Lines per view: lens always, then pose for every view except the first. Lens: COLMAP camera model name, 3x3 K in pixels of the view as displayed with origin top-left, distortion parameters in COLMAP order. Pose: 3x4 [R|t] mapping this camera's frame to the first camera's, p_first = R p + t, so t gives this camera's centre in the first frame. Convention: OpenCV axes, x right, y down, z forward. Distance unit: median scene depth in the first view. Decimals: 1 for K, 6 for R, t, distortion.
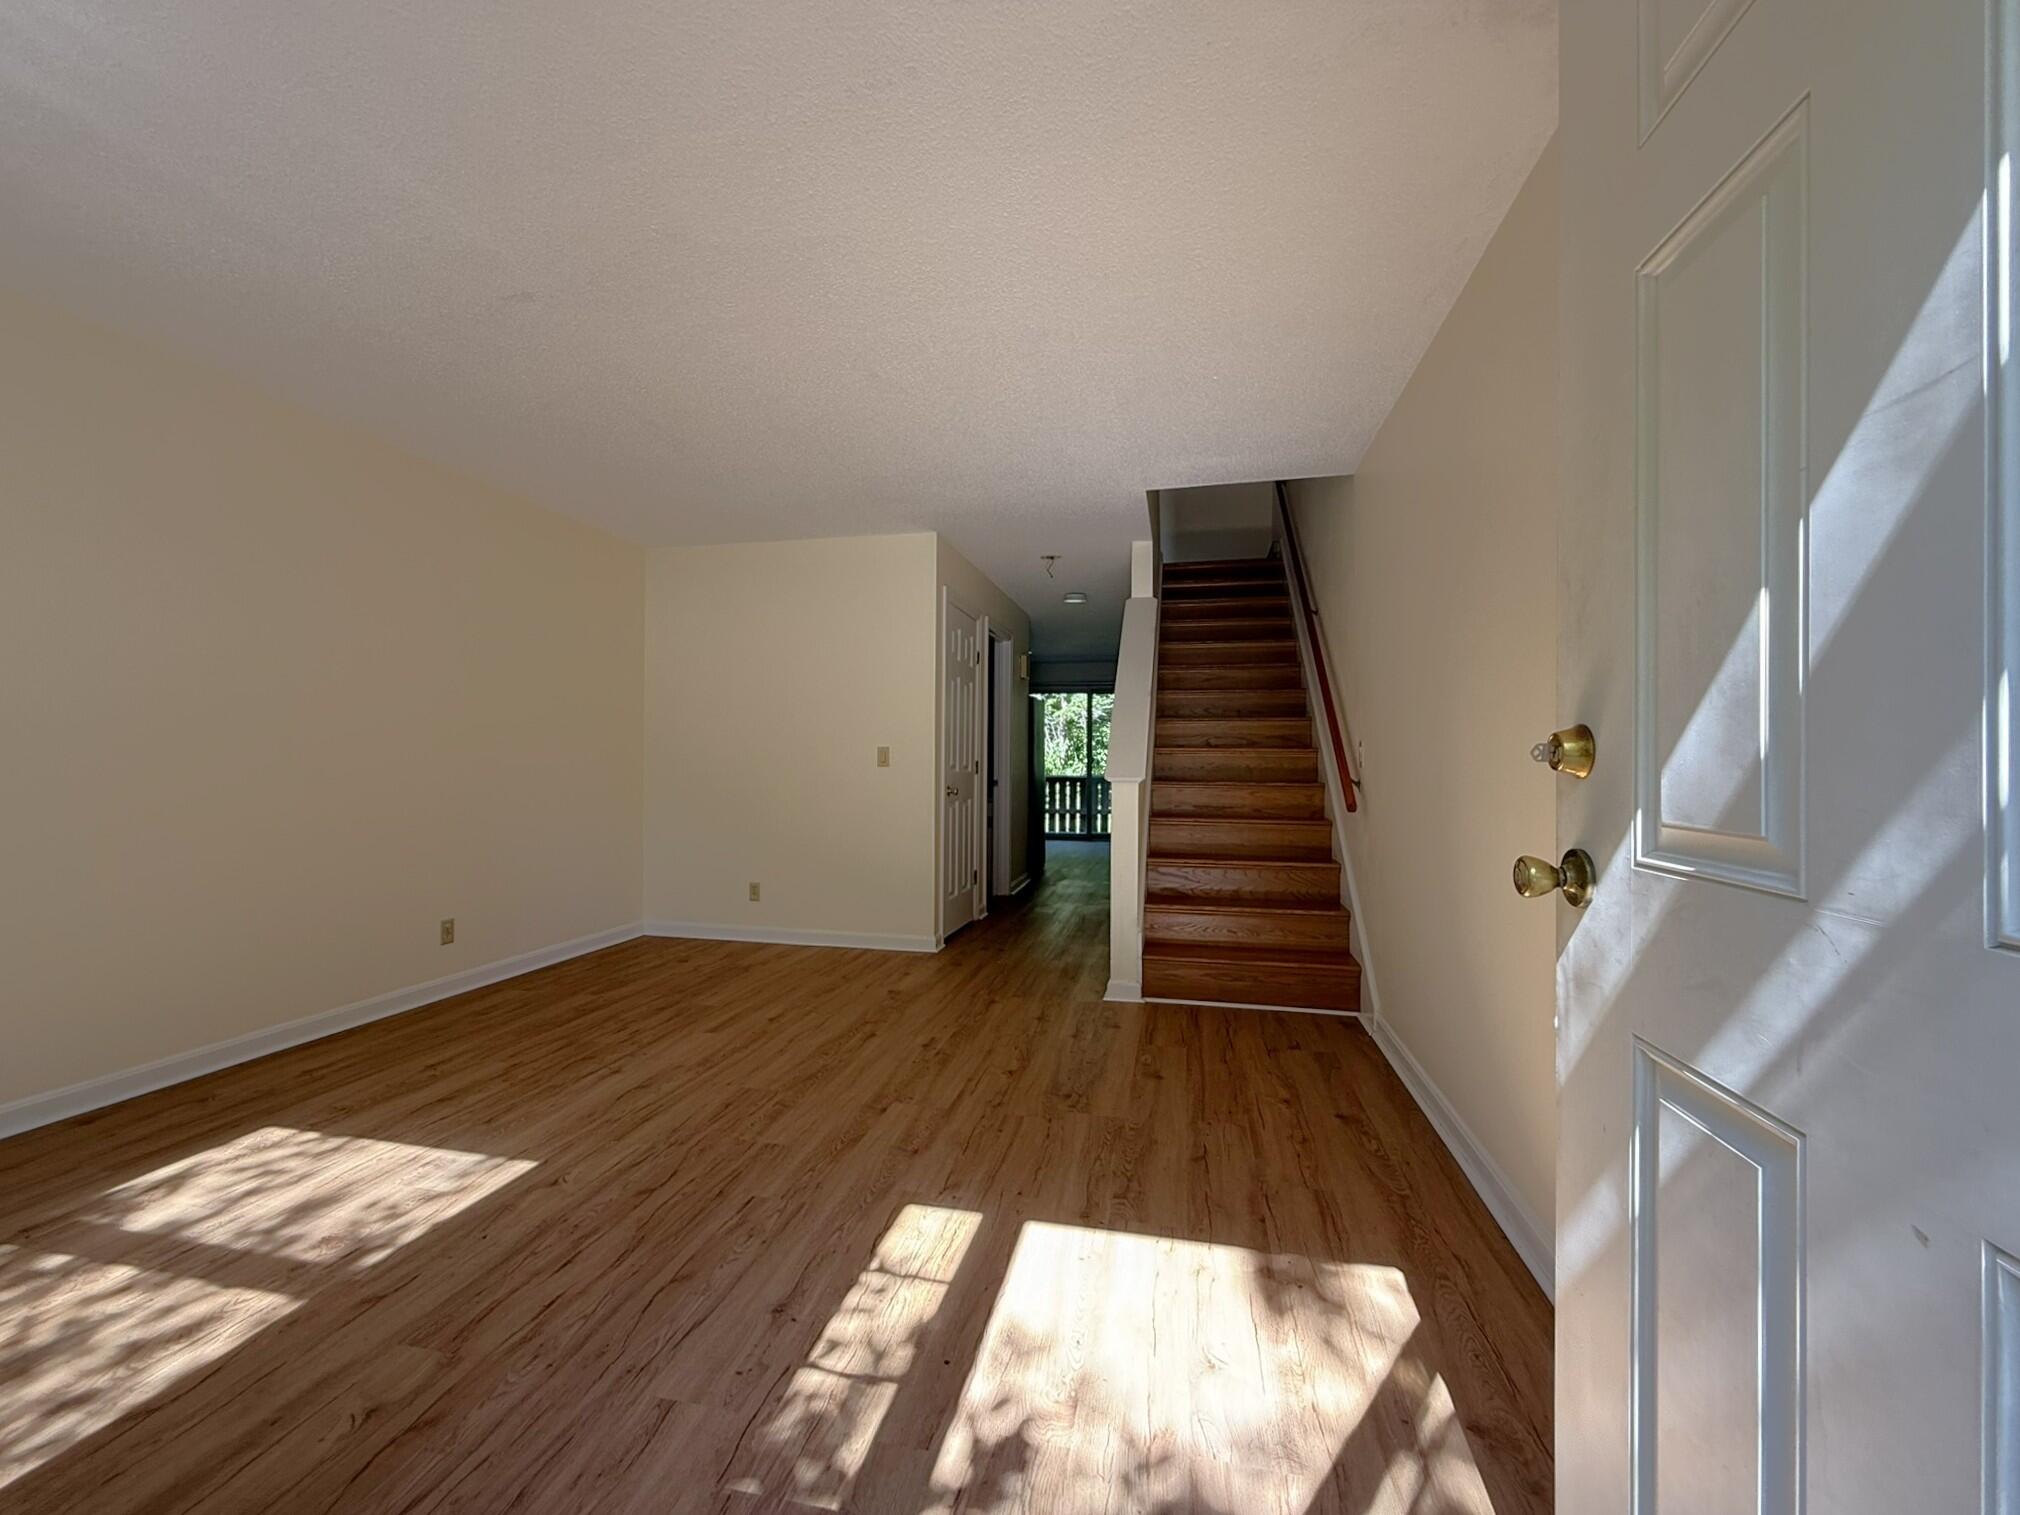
lens RADIAL K [[818.3, 0, 1009.8], [0, 818.3, 758.4], [0, 0, 1]] dist [-0.001185, -0.000042]
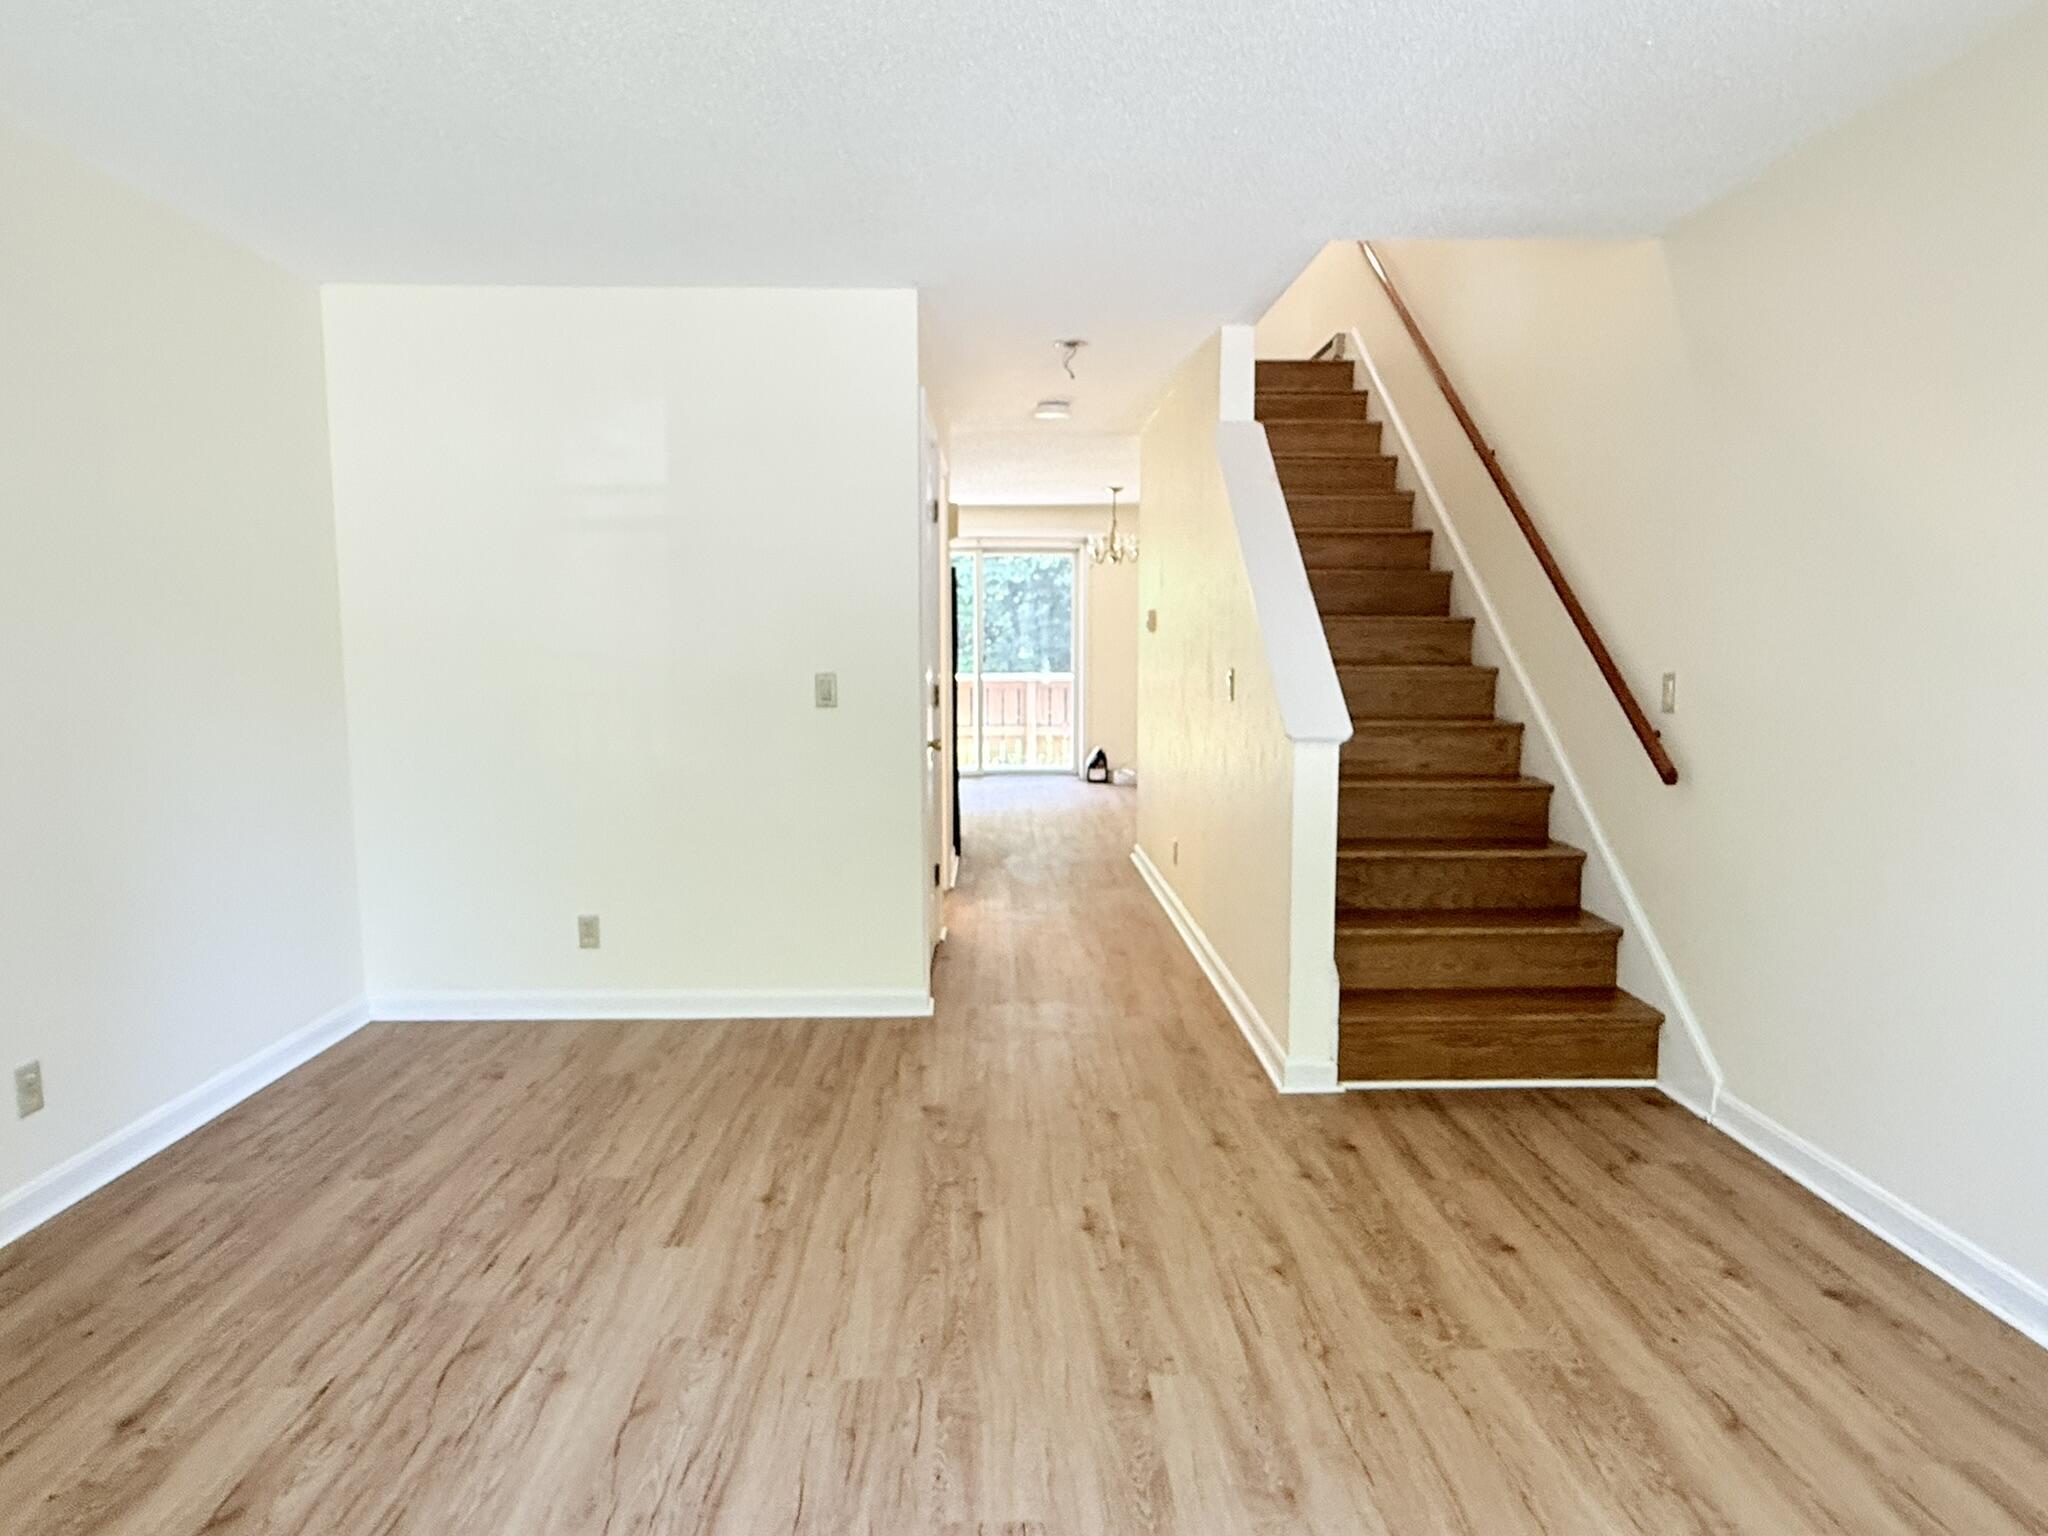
lens RADIAL K [[1177.6, 0, 1023.9], [0, 1177.6, 768.6], [0, 0, 1]] dist [0.002310, -0.001834]
pose [[0.971052, -0.033186, 0.236553, -0.332421], [0.006150, 0.993448, 0.114124, -0.062435], [-0.238790, -0.109365, 0.964893, 0.252369]]
